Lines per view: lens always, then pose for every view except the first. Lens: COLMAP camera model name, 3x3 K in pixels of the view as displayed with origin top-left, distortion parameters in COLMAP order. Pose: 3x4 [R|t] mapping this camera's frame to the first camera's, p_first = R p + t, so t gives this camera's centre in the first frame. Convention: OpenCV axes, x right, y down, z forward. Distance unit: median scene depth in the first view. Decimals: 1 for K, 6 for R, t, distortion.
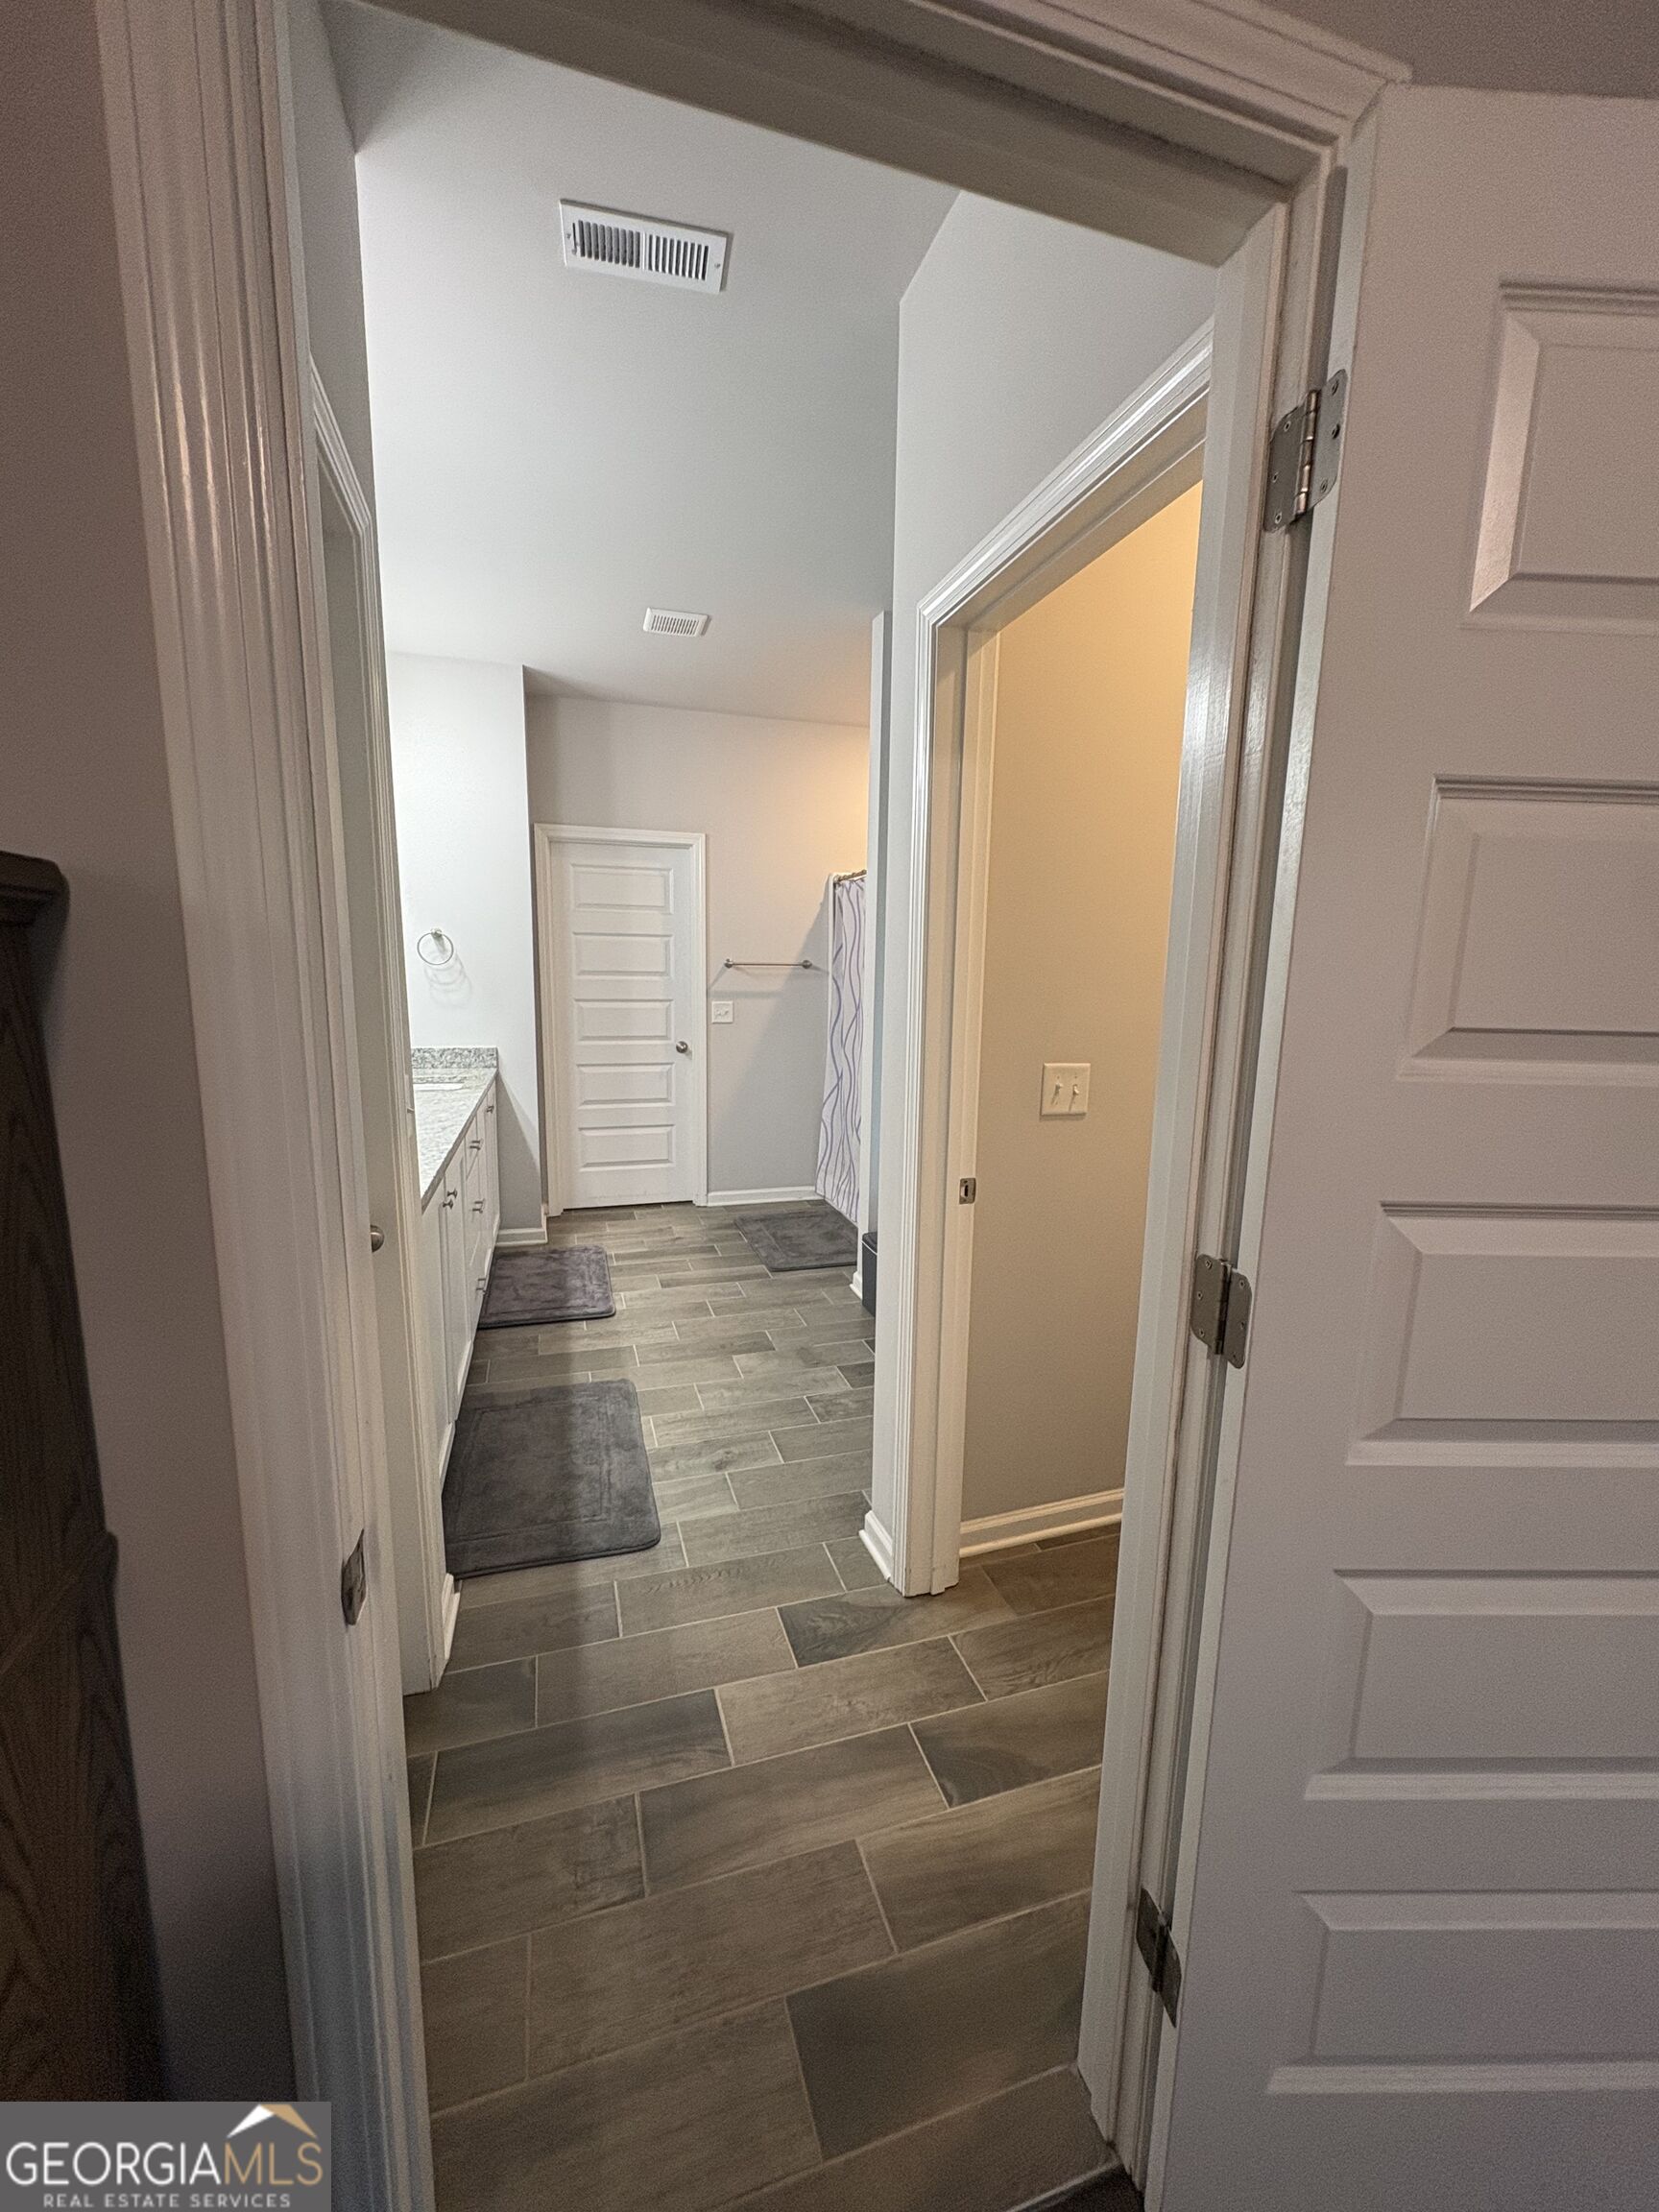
lens RADIAL K [[879.2, 0, 824.4], [0, 879.2, 1107.3], [0, 0, 1]] dist [0.000350, 0.000175]
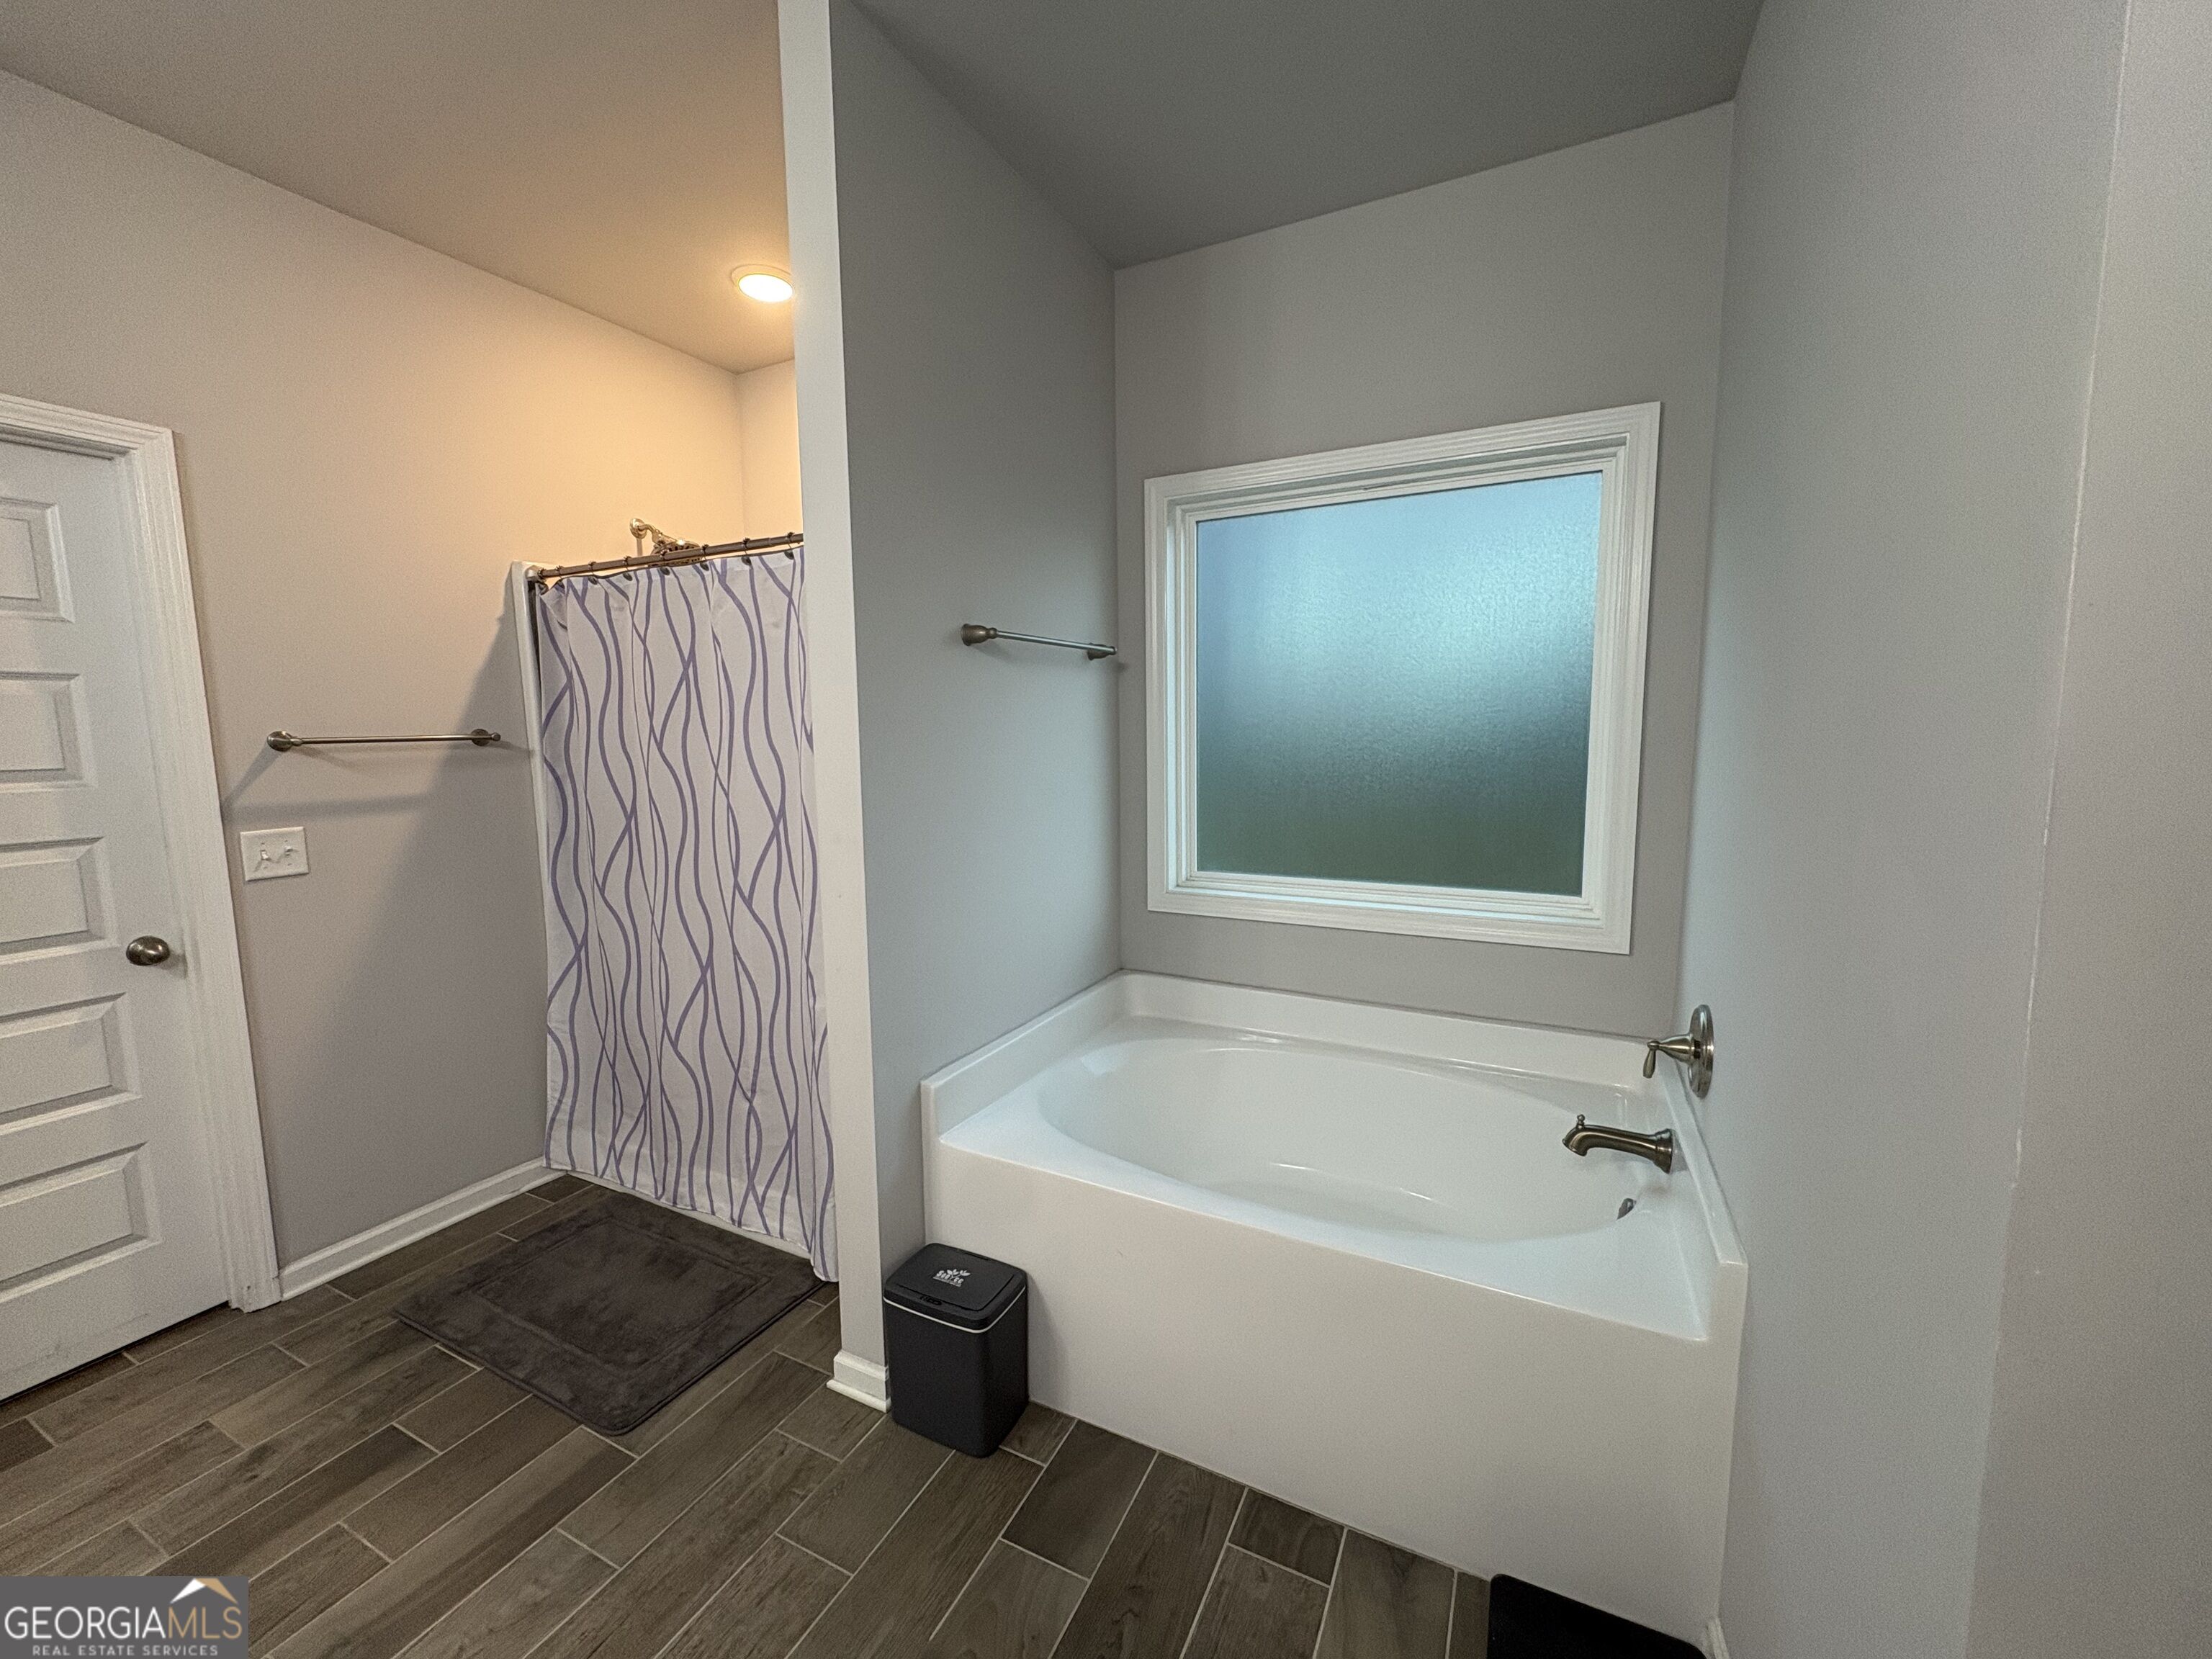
lens RADIAL K [[879.2, 0, 1106.3], [0, 879.2, 830.8], [0, 0, 1]] dist [0.000350, 0.000175]
pose [[0.696101, -0.108536, 0.709692, -0.136871], [0.136277, 0.990511, 0.017815, -0.070519], [-0.704891, 0.084314, 0.704287, 0.399422]]
